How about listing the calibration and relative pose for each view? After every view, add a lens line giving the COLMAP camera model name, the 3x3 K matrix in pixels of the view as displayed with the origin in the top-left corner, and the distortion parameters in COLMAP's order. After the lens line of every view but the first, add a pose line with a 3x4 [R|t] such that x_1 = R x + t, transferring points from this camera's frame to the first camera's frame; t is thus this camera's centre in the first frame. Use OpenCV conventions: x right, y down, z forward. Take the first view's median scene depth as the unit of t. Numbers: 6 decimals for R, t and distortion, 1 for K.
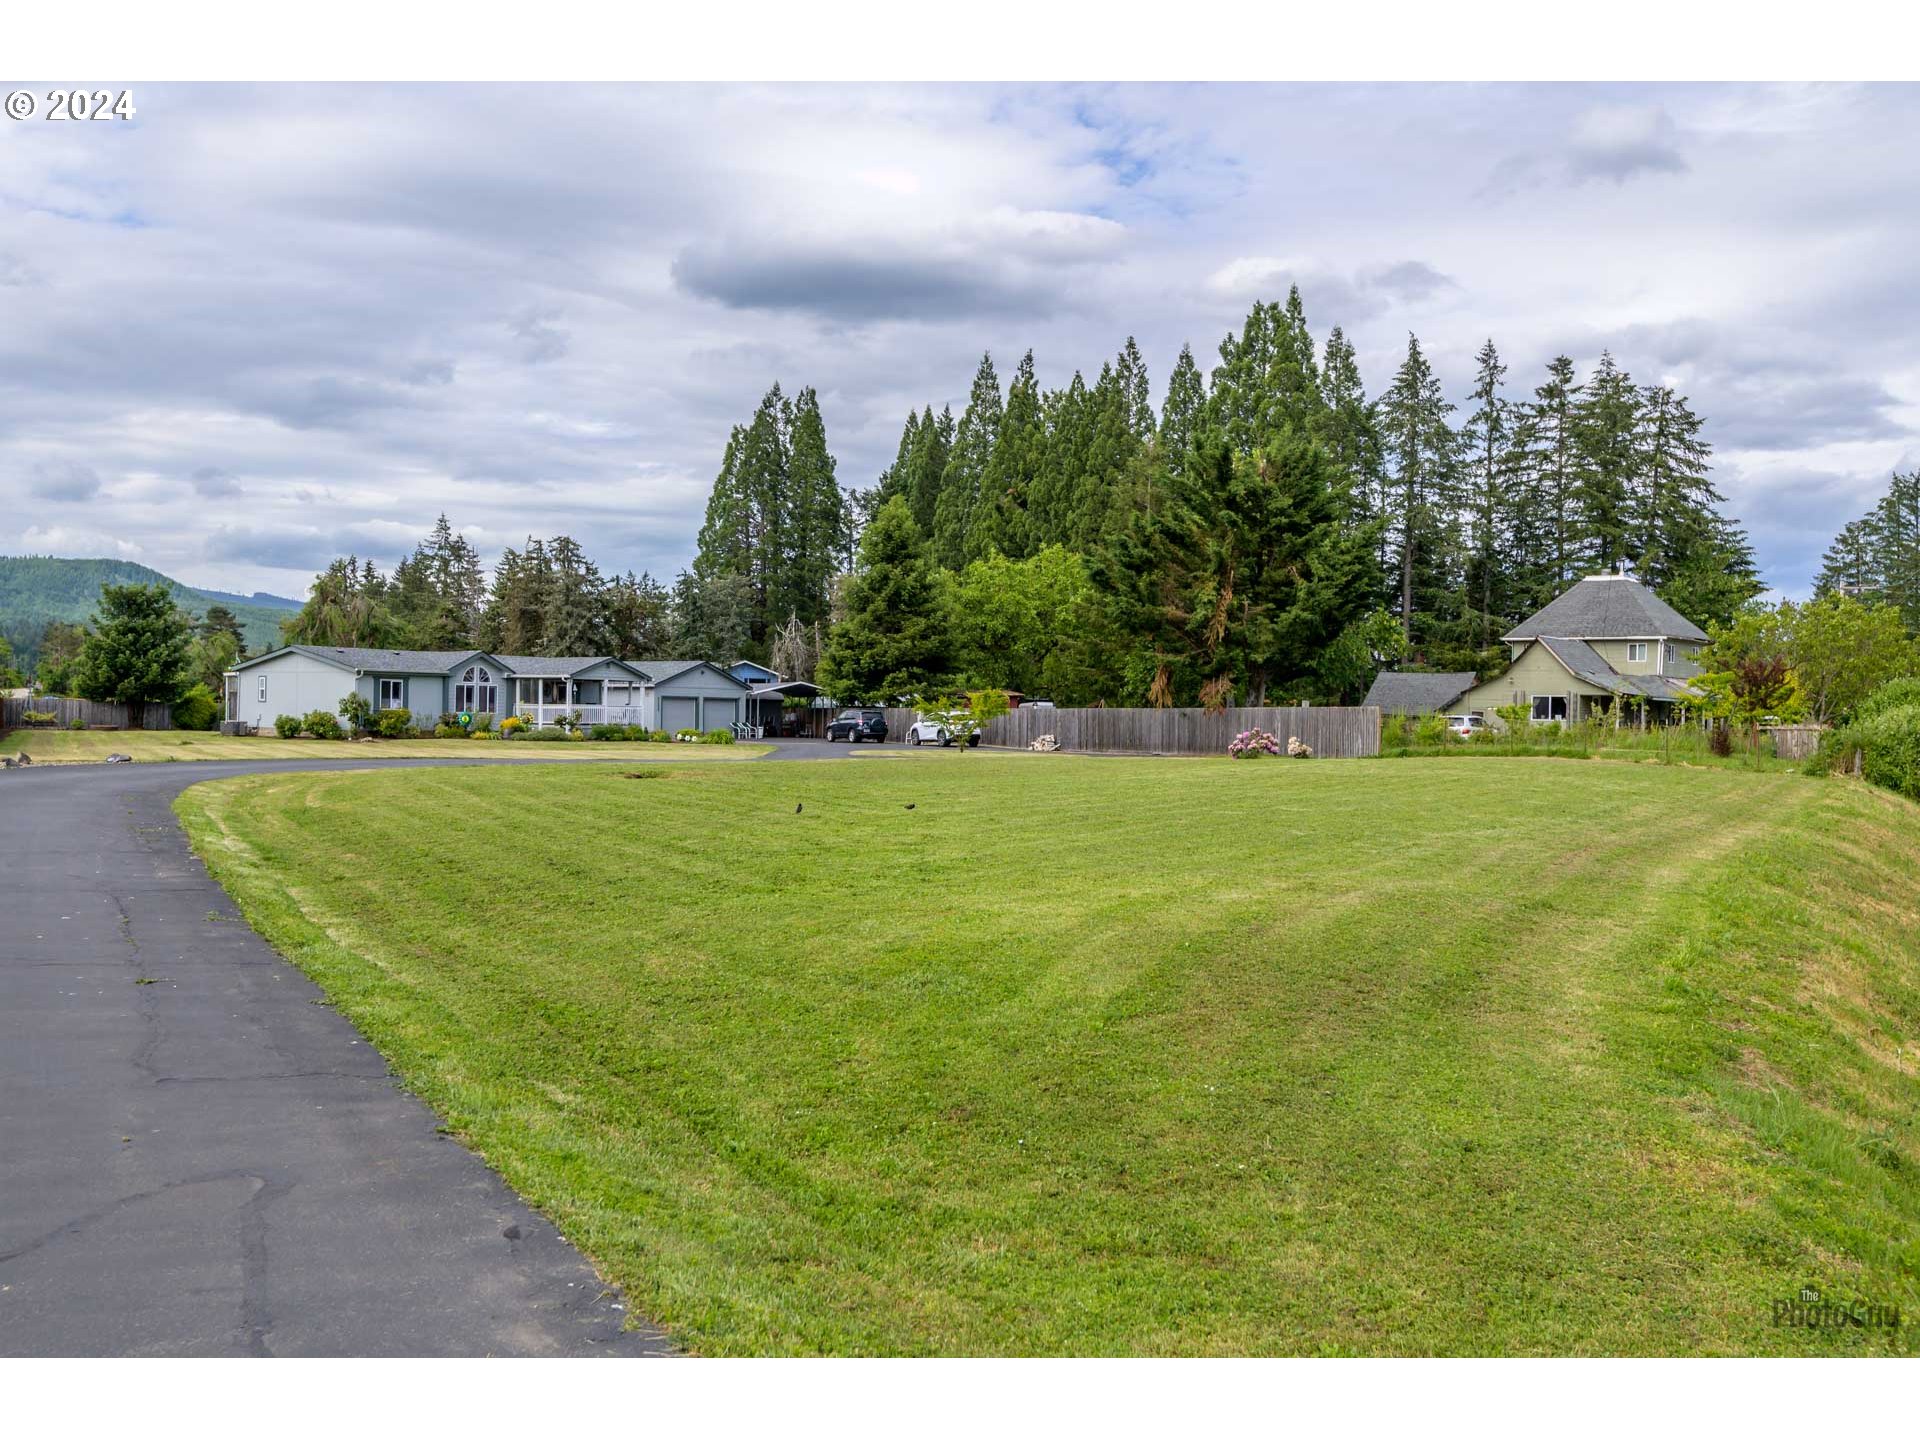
lens RADIAL K [[1886.2, 0, 955.5], [0, 1886.2, 710.3], [0, 0, 1]] dist [0.028347, 0.000000]
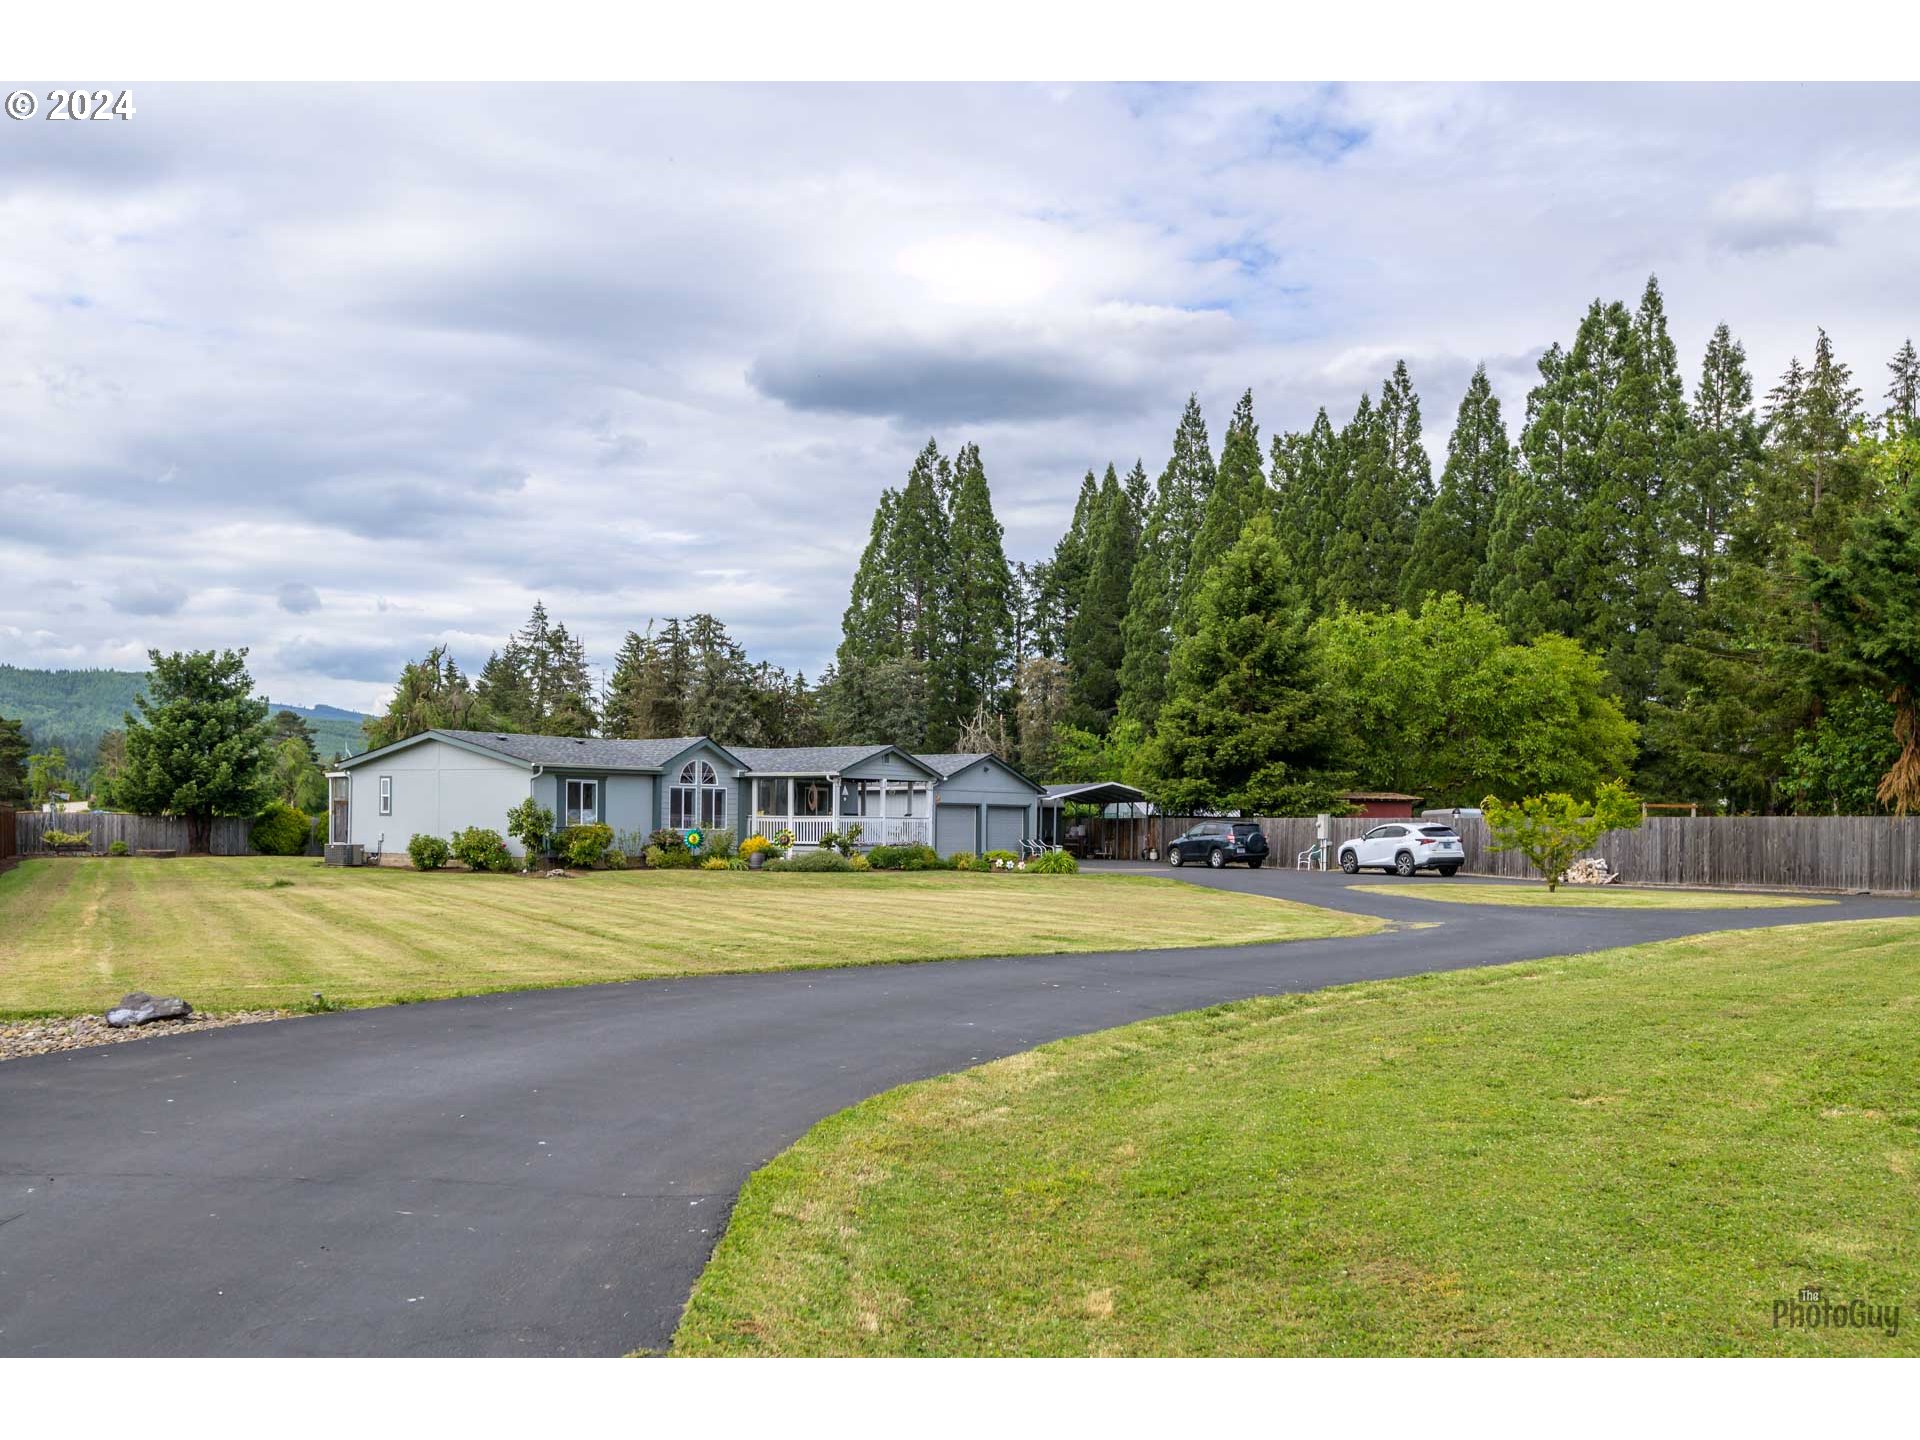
lens RADIAL K [[1926.4, 0, 984.3], [0, 1926.4, 841.3], [0, 0, 1]] dist [0.008750, 0.000000]
pose [[0.999761, -0.006020, -0.021026, -0.108110], [0.006256, 0.999918, 0.011157, -0.001060], [0.020957, -0.011286, 0.999717, 0.248914]]
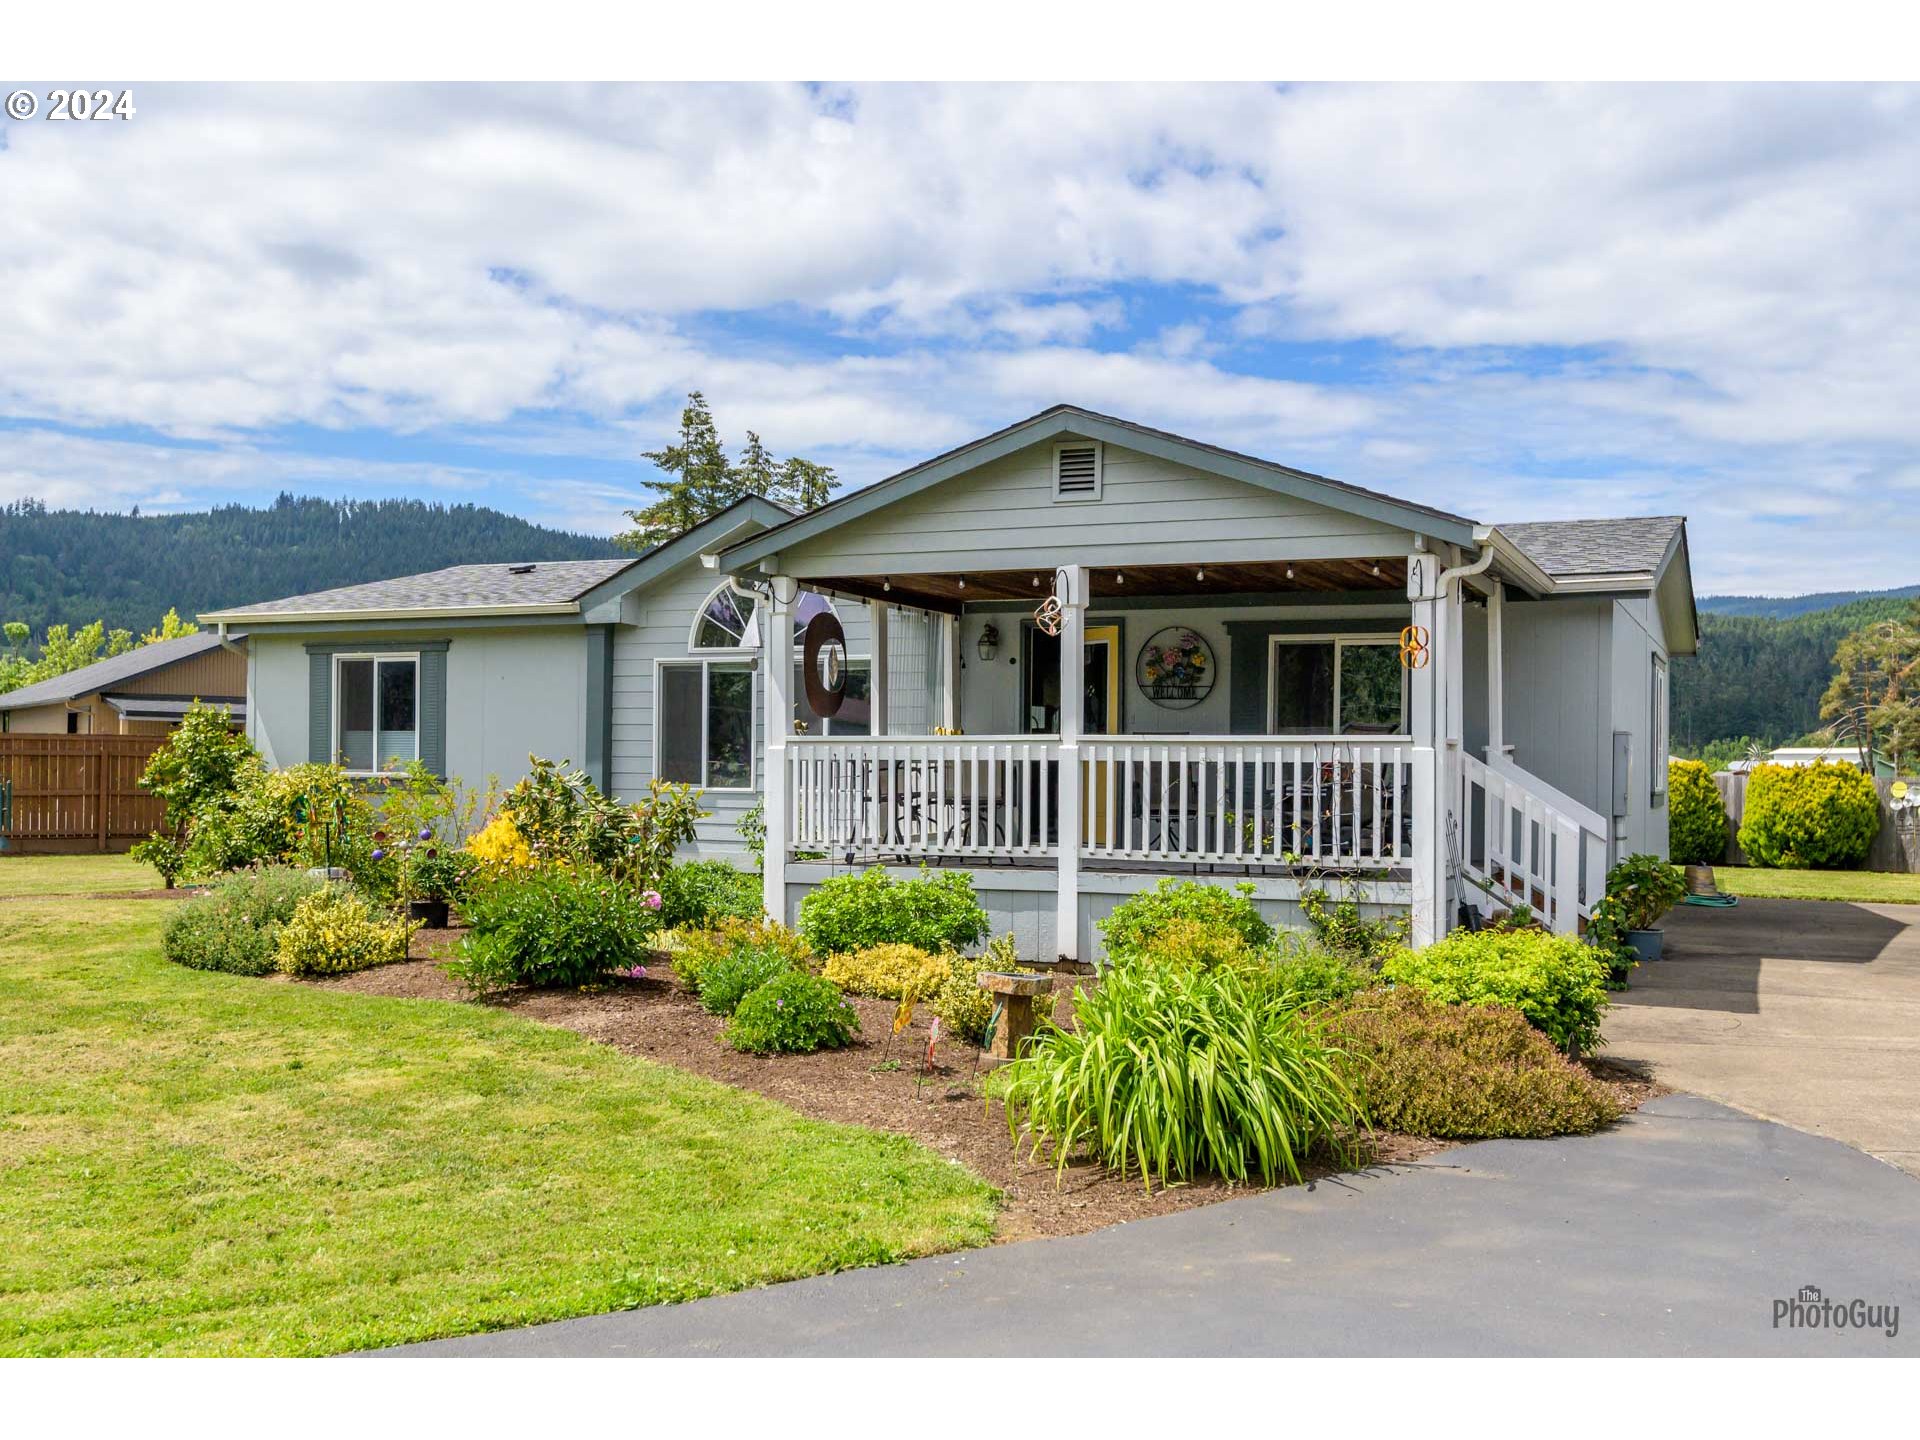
lens RADIAL K [[1845.7, 0, 996.4], [0, 1845.7, 626.2], [0, 0, 1]] dist [0.040828, 0.000000]
pose [[0.186877, -0.089944, -0.978257, -0.033303], [-0.003972, 0.995723, -0.092308, 0.001753], [0.982375, 0.021136, 0.185721, 0.776024]]
